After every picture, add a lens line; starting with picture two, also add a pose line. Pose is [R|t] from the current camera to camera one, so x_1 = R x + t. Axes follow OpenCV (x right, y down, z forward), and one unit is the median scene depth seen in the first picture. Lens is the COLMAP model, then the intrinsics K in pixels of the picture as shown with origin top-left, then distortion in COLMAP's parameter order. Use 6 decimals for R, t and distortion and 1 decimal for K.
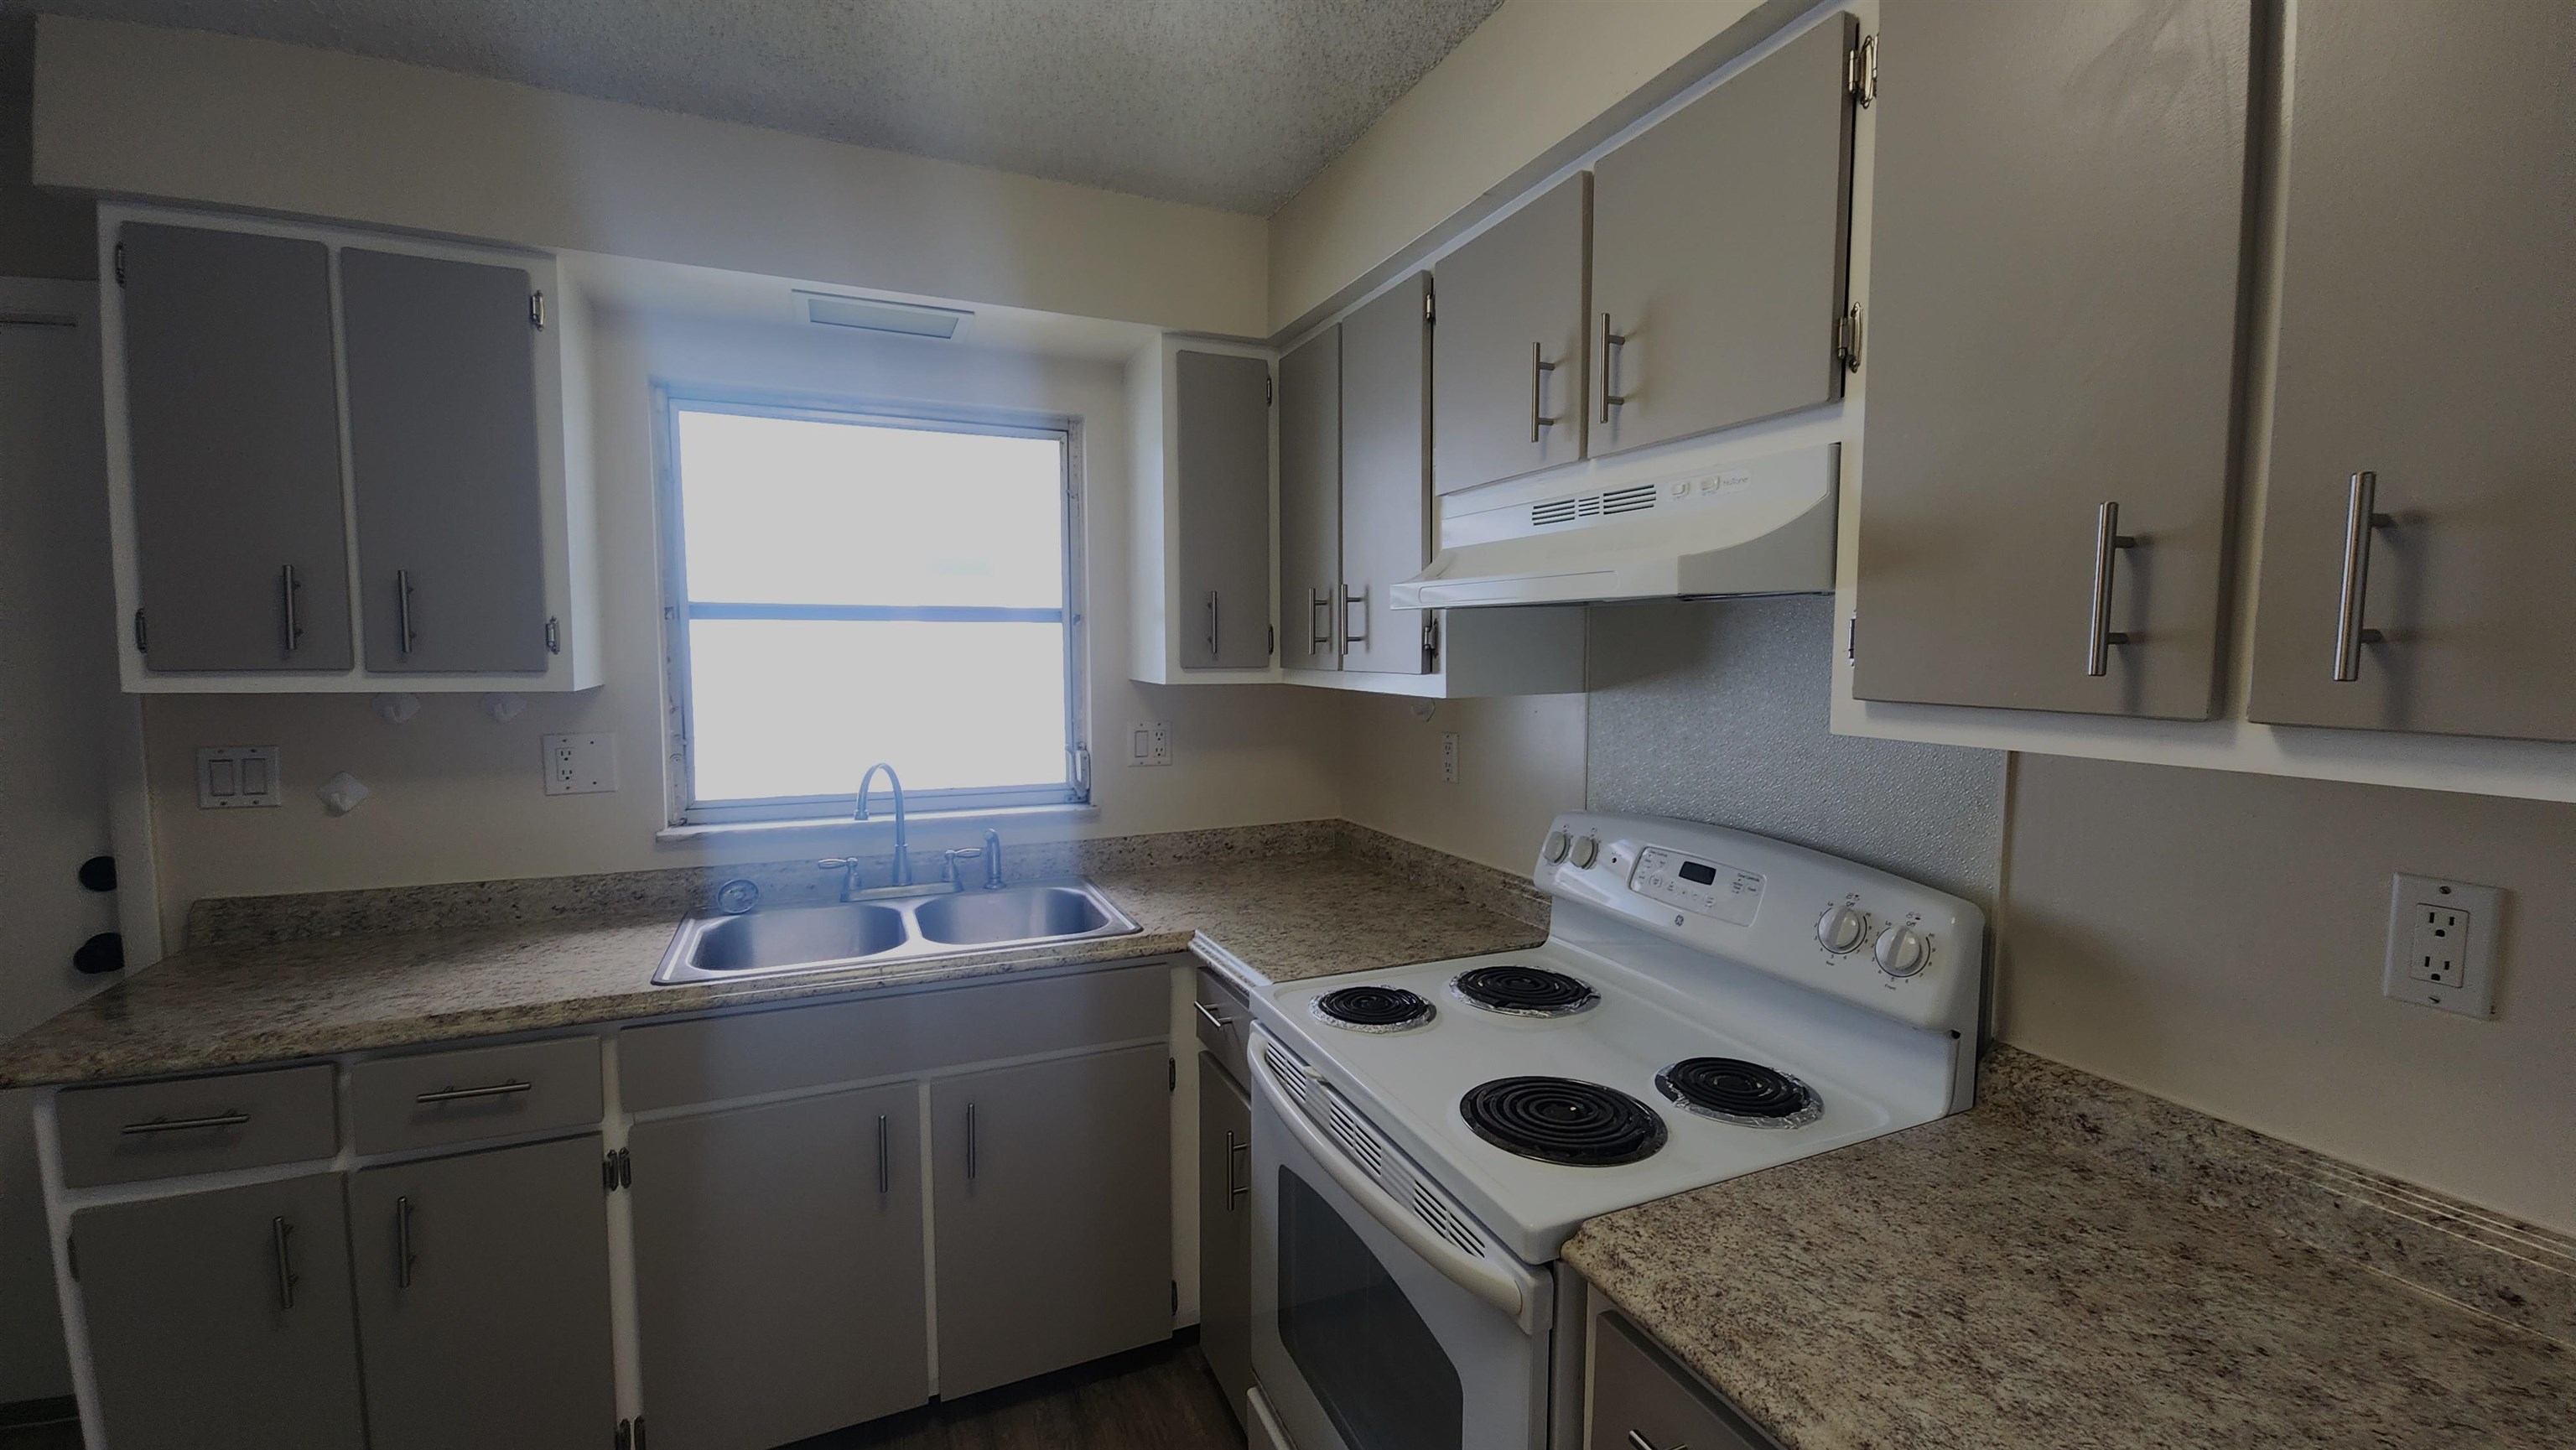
lens RADIAL K [[1052.3, 0, 1289.5], [0, 1052.3, 715.1], [0, 0, 1]] dist [0.007979, -0.004445]
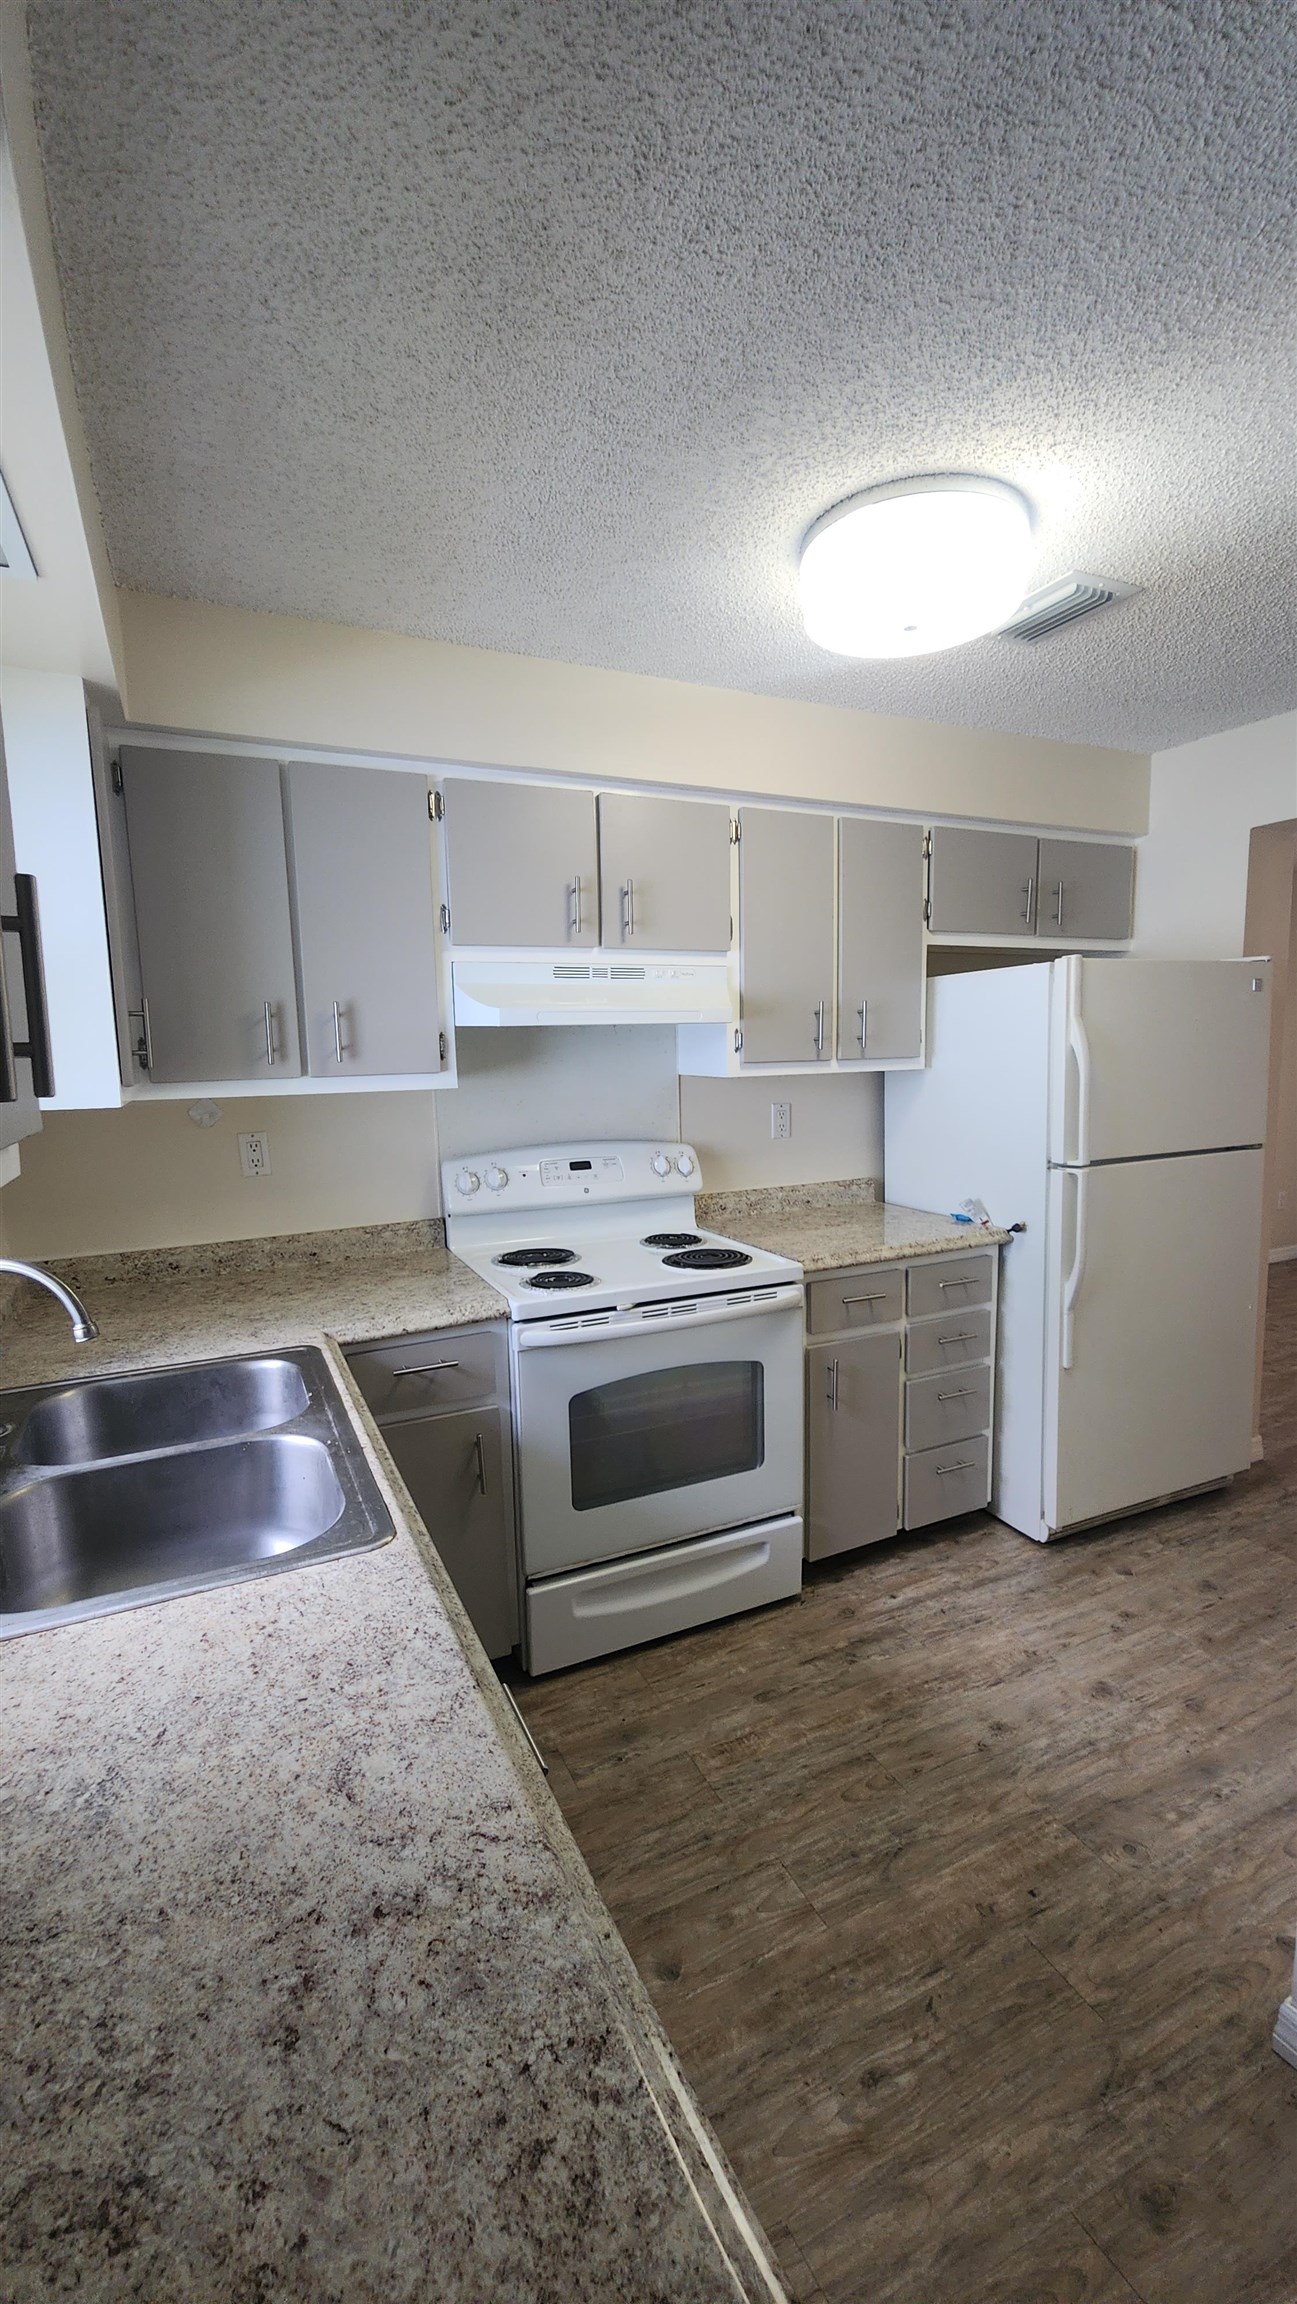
lens RADIAL K [[941.1, 0, 657.3], [0, 941.1, 1158.4], [0, 0, 1]] dist [0.007979, -0.004445]
pose [[-0.035830, -0.122177, 0.991861, -1.267797], [0.089800, 0.988090, 0.124957, -0.062995], [-0.995315, 0.093546, -0.024431, 0.857821]]
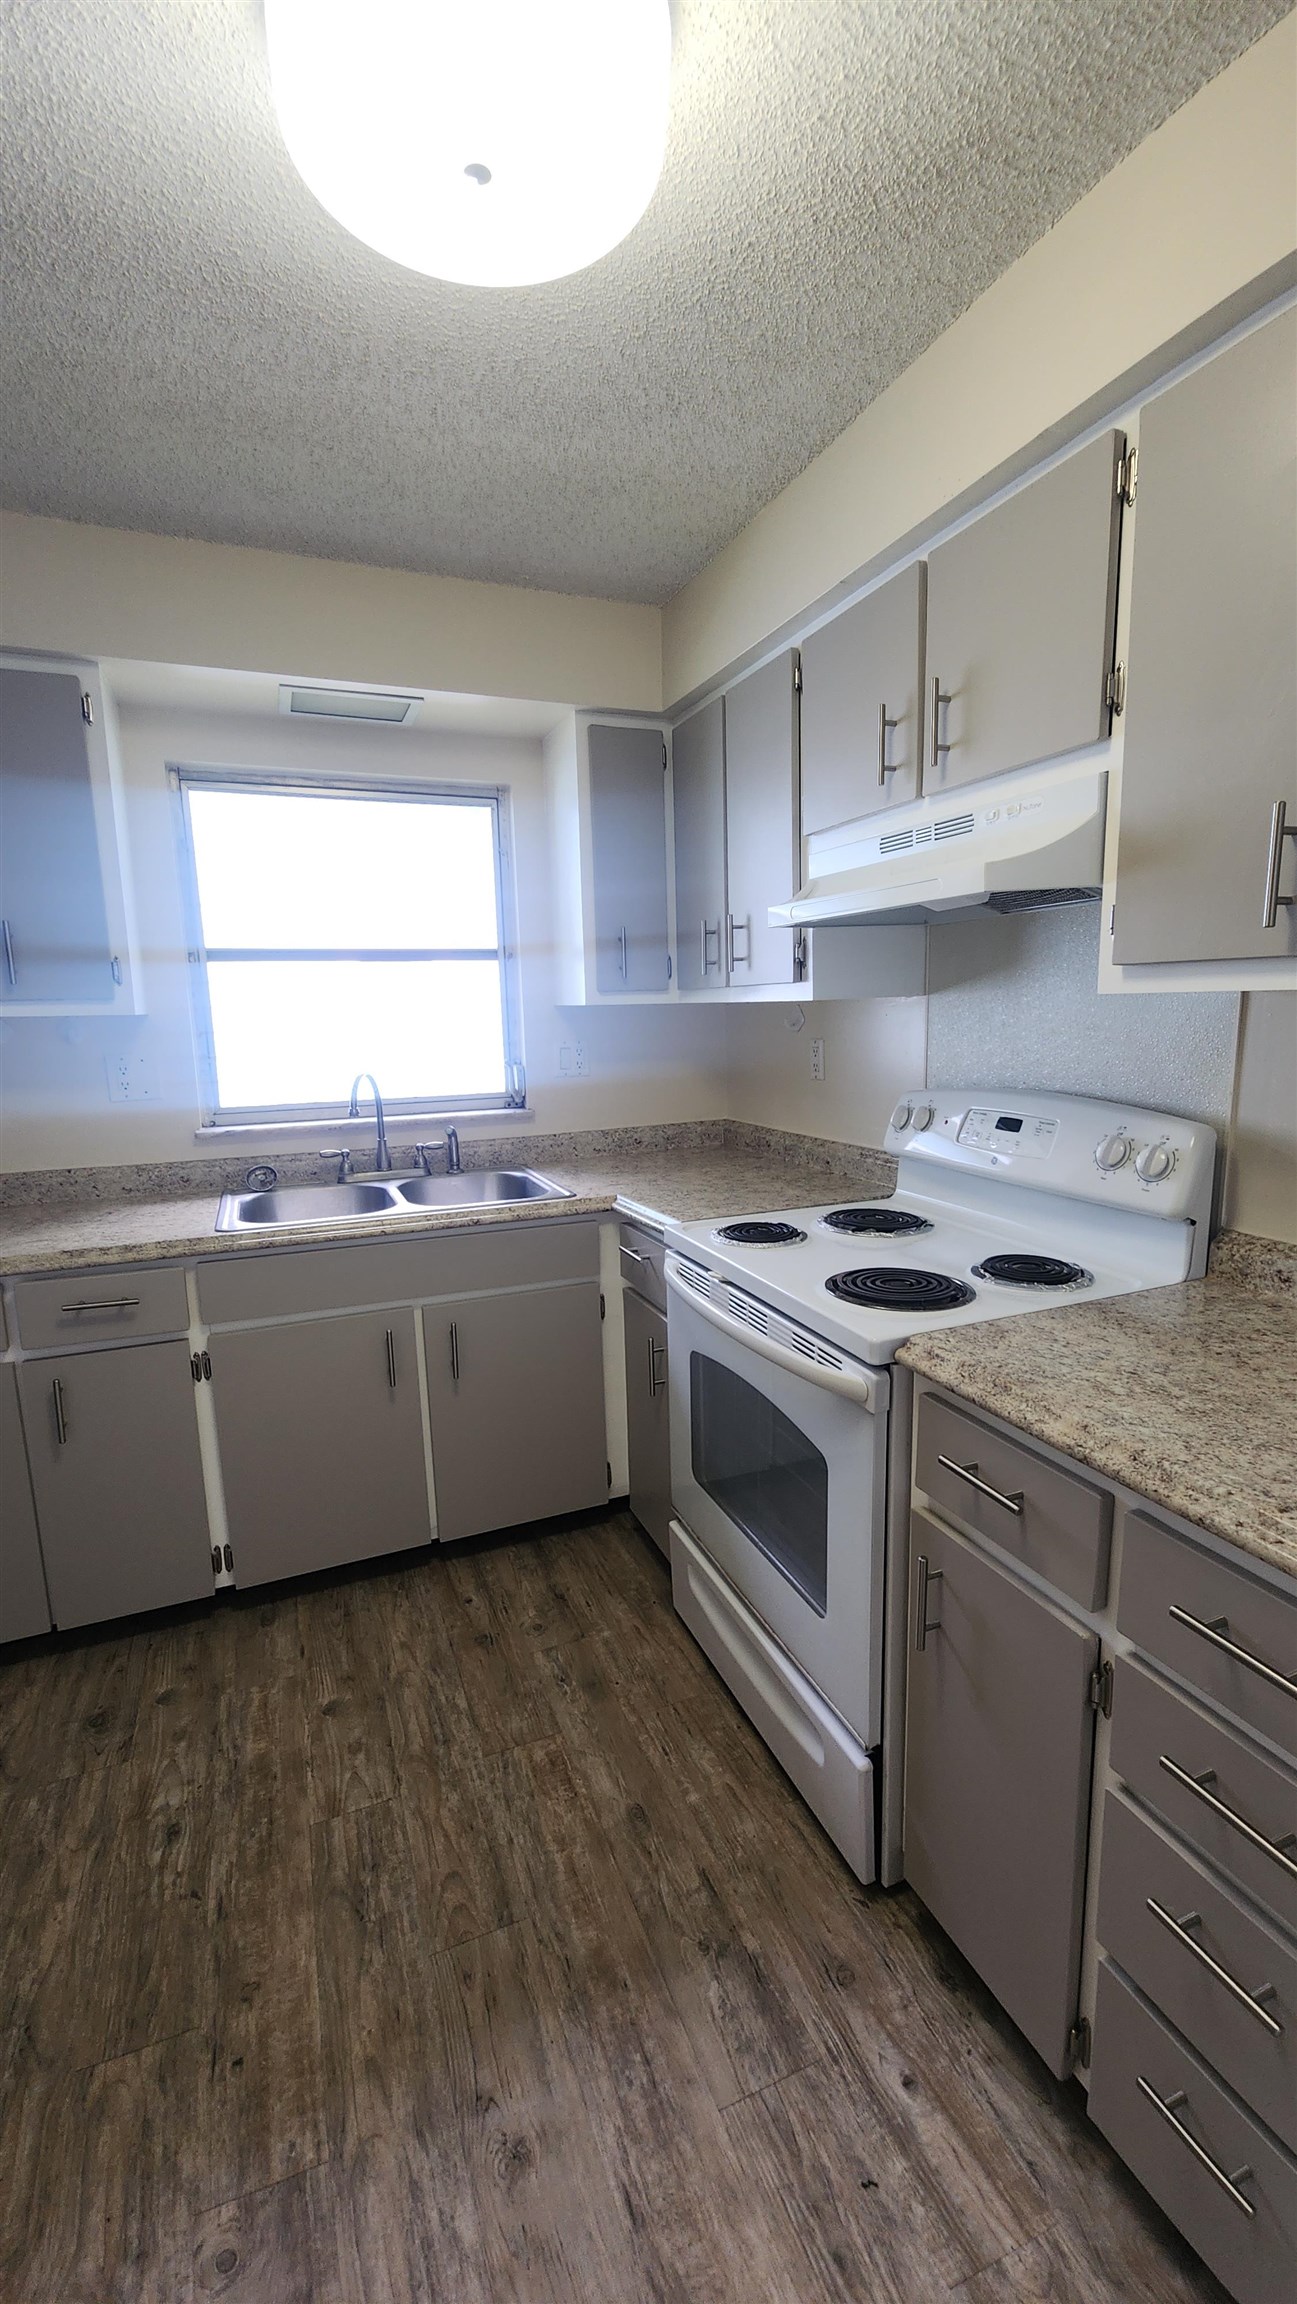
lens RADIAL K [[941.1, 0, 643.5], [0, 941.1, 1156.3], [0, 0, 1]] dist [0.007979, -0.004445]
pose [[0.999160, -0.021596, -0.034838, -0.022165], [0.024737, 0.995416, 0.092390, 0.067346], [0.032683, -0.093174, 0.995113, -0.167303]]
